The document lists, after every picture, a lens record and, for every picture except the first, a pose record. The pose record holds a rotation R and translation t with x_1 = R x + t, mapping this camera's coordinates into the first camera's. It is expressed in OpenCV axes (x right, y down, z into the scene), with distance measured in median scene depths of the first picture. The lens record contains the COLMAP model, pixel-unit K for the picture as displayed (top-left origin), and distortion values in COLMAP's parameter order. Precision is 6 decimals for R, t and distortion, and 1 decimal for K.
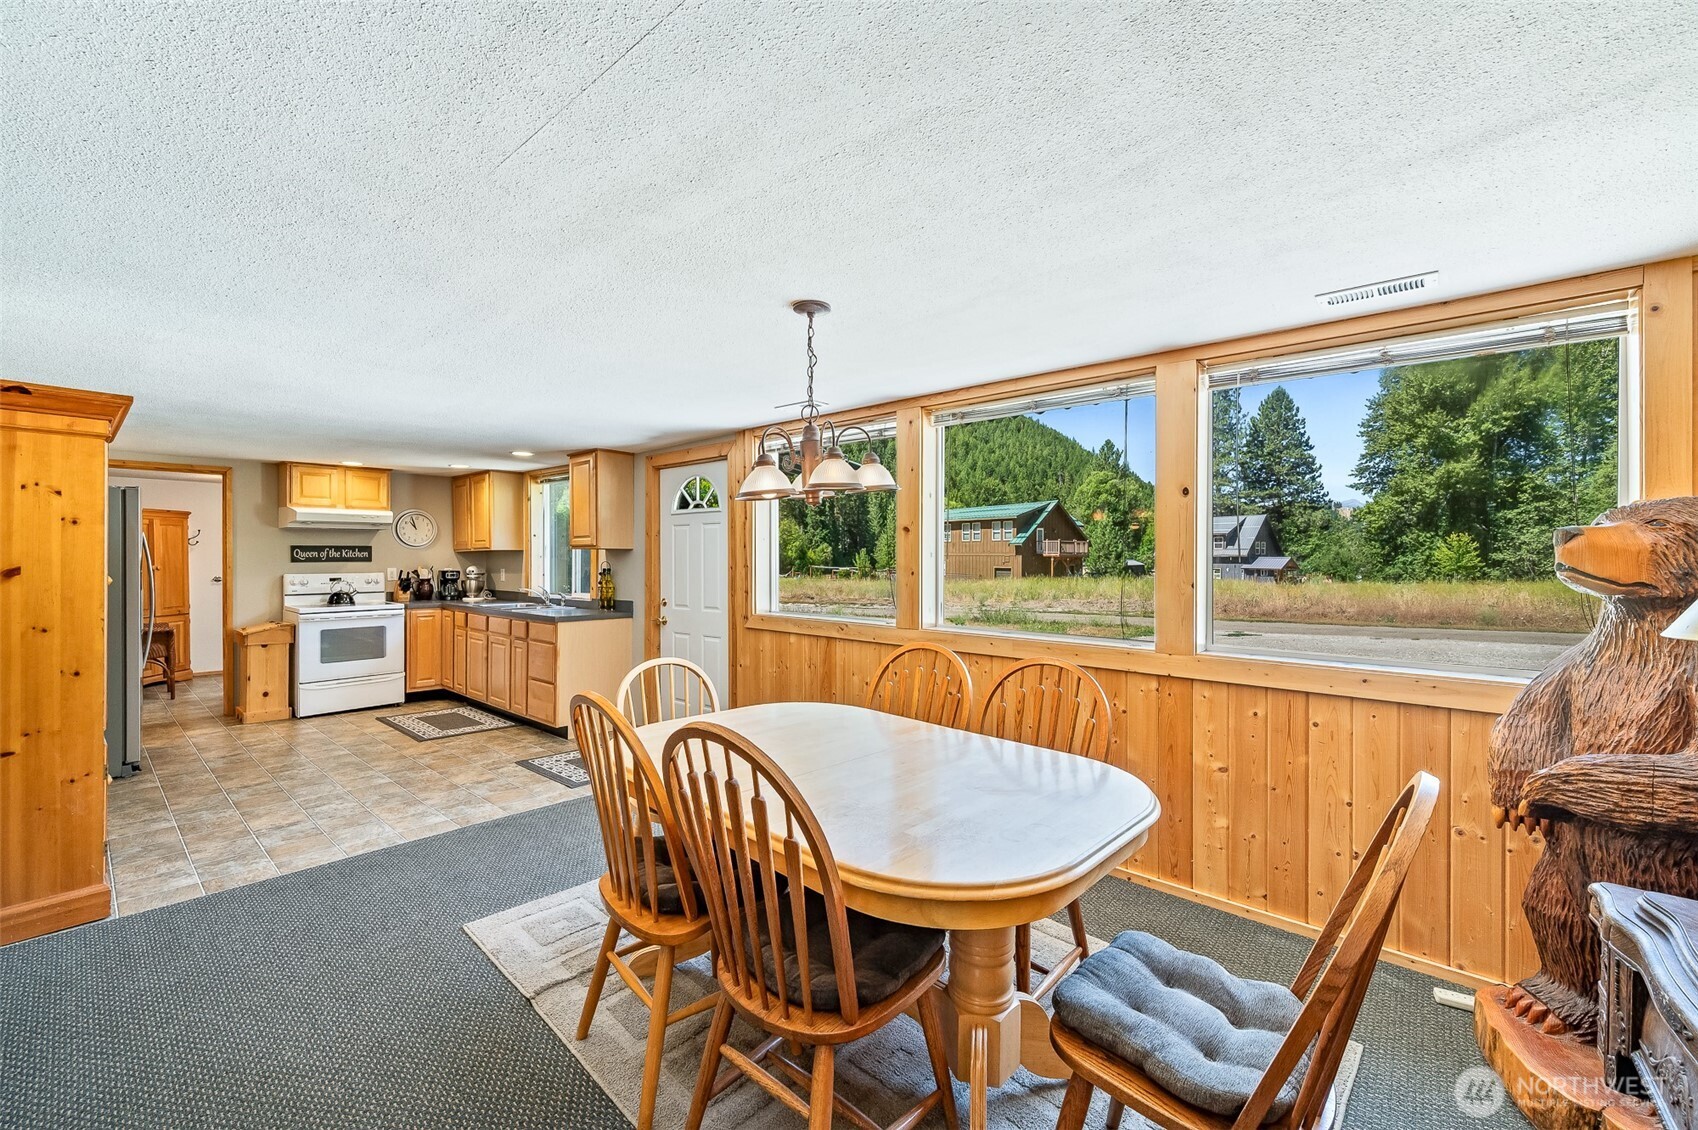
lens RADIAL K [[678.5, 0, 847.4], [0, 678.5, 560.6], [0, 0, 1]] dist [0.000160, 0.000063]
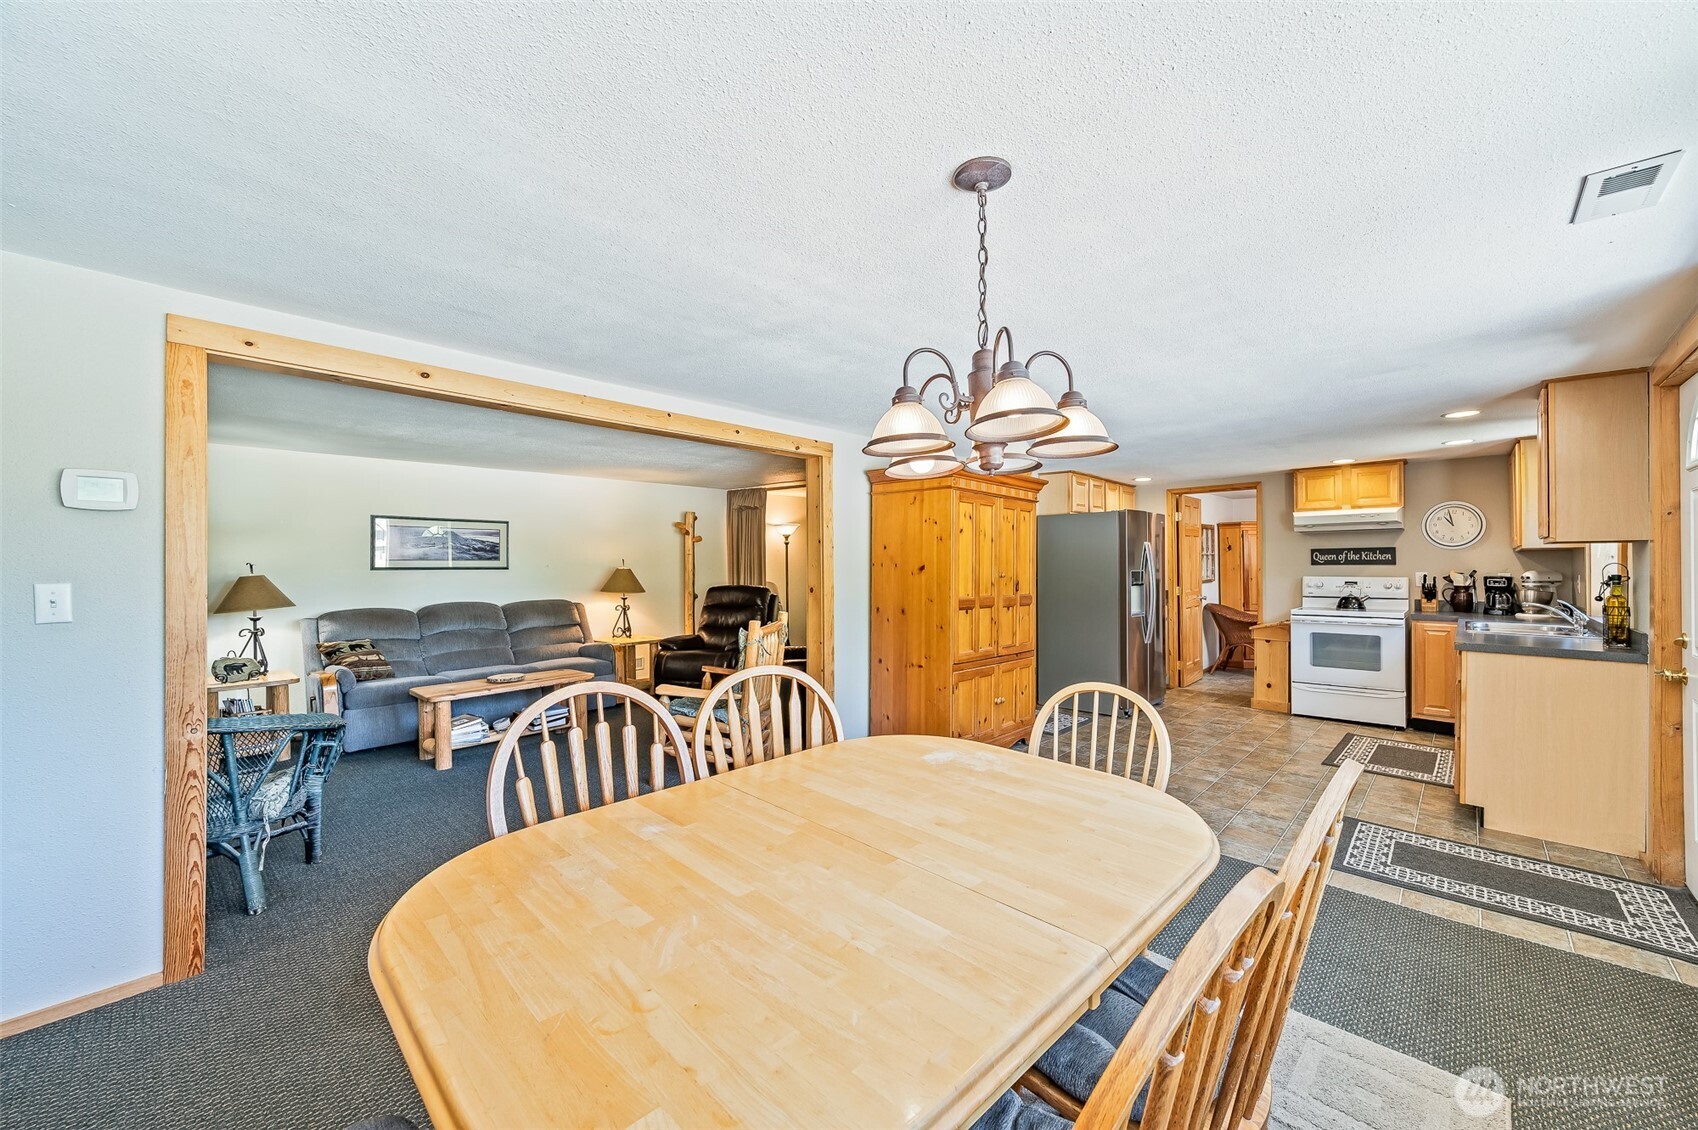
lens RADIAL K [[672.1, 0, 852.5], [0, 672.1, 563.4], [0, 0, 1]] dist [0.000375, 0.000080]
pose [[-0.024032, -0.003715, -0.999704, 0.220616], [-0.001620, 0.999992, -0.003677, 0.004511], [0.999710, 0.001531, -0.024038, 0.320869]]
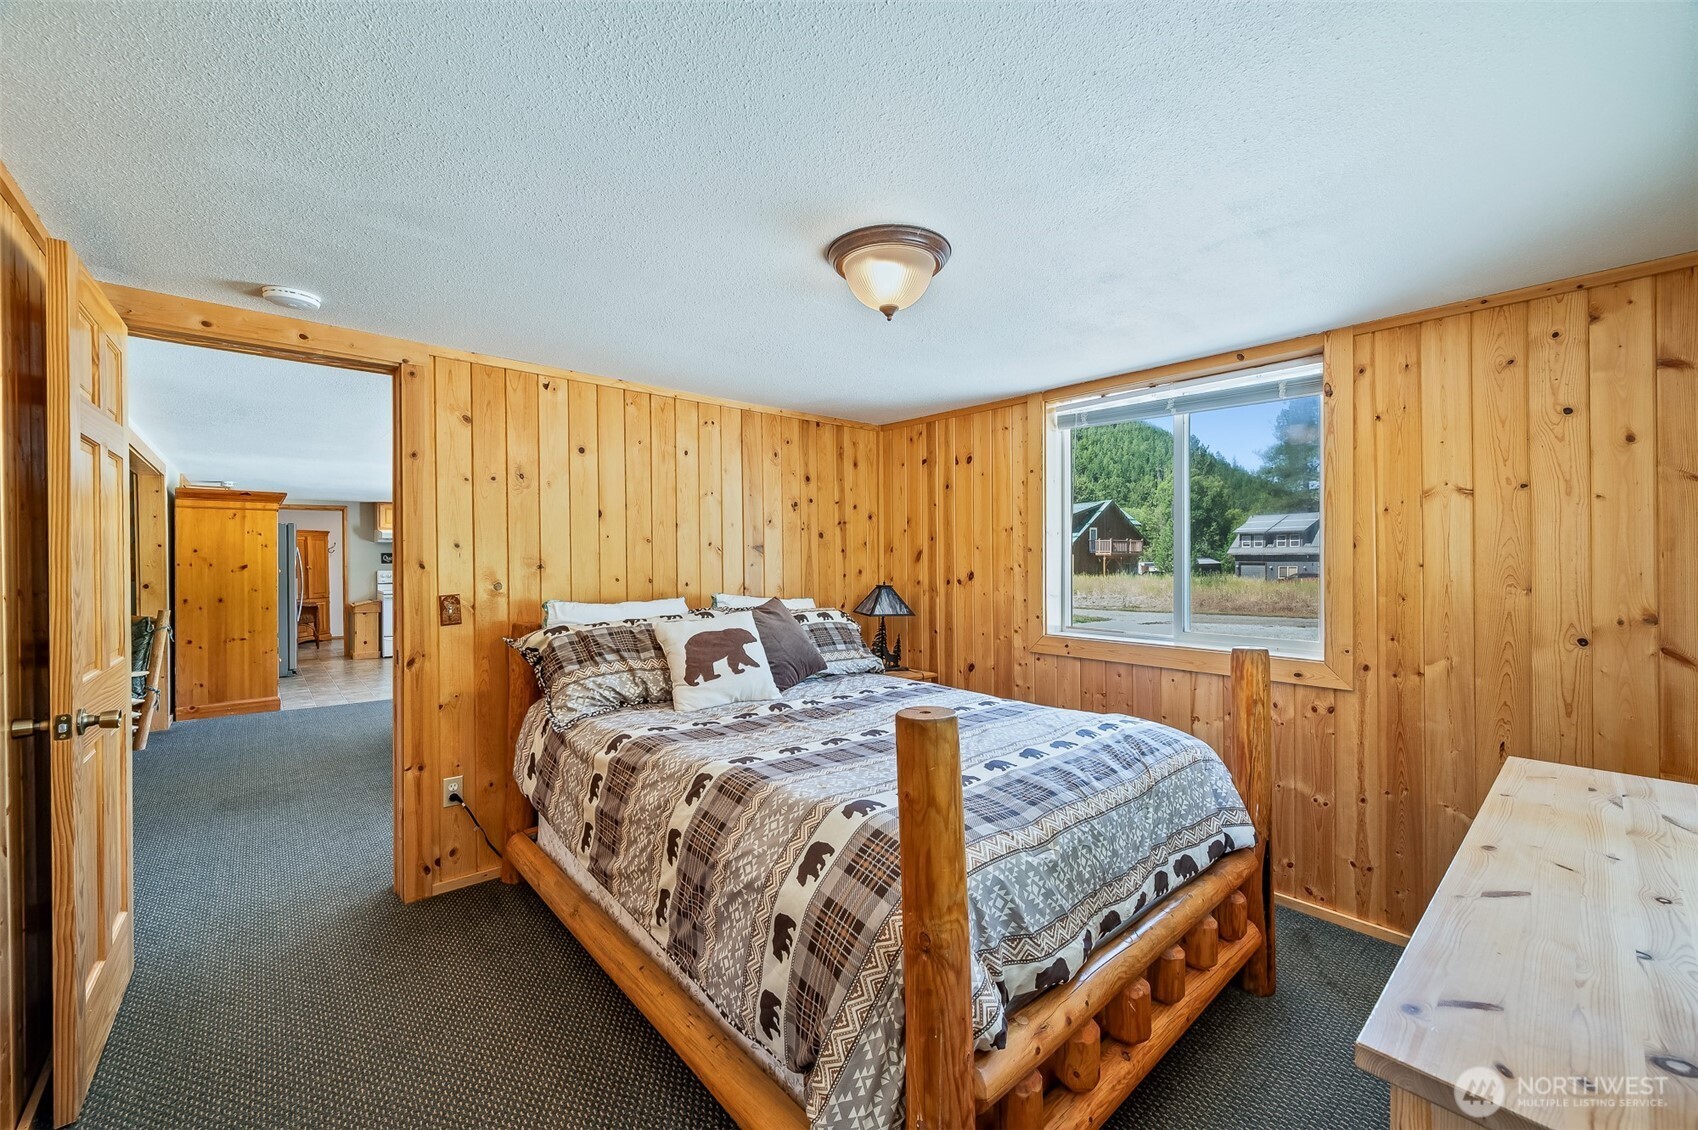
lens RADIAL K [[672.1, 0, 852.5], [0, 672.1, 563.4], [0, 0, 1]] dist [0.000375, 0.000080]
pose [[0.991816, -0.005159, -0.127574, 0.491017], [0.005607, 0.999979, 0.003158, 0.003507], [0.127555, -0.003847, 0.991824, -0.439943]]
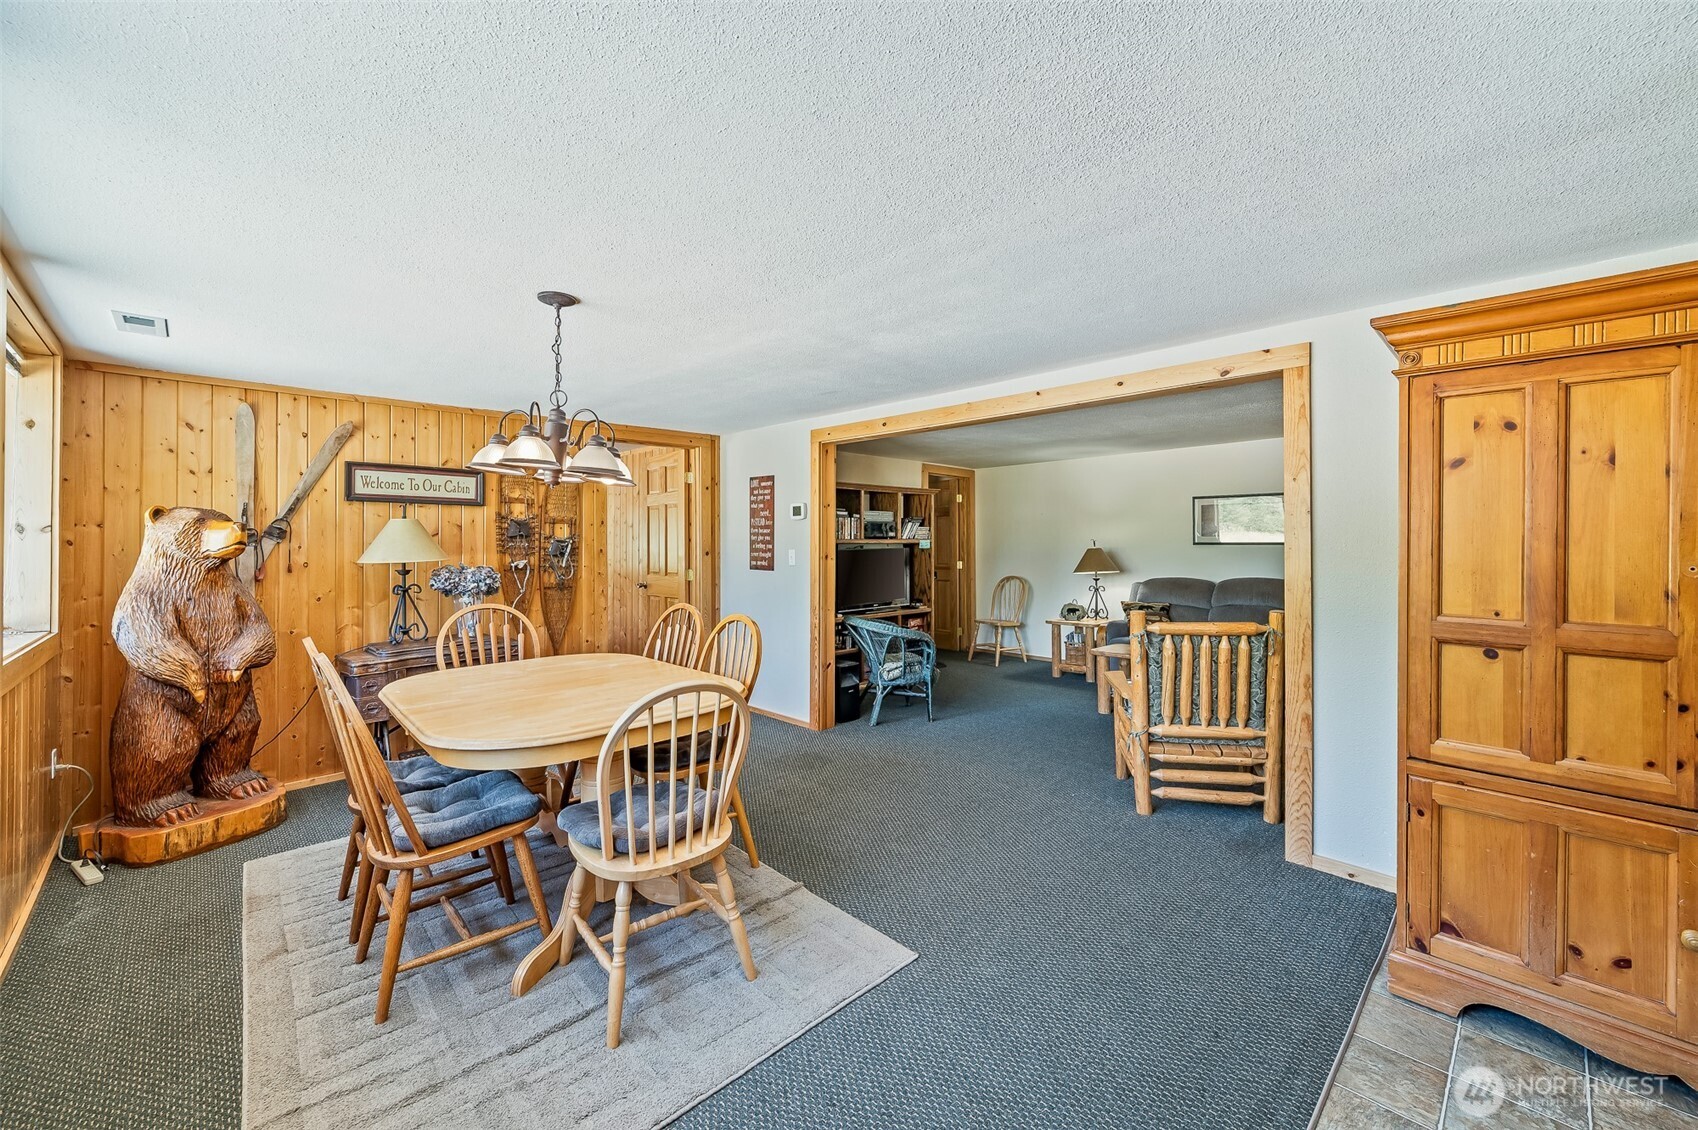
lens RADIAL K [[685.7, 0, 847.2], [0, 685.7, 543.0], [0, 0, 1]] dist [-0.000039, -0.000419]
pose [[-0.996503, 0.000680, 0.083556, -0.212427], [0.001360, 0.999966, 0.008082, -0.000428], [-0.083548, 0.008167, -0.996470, 0.730068]]
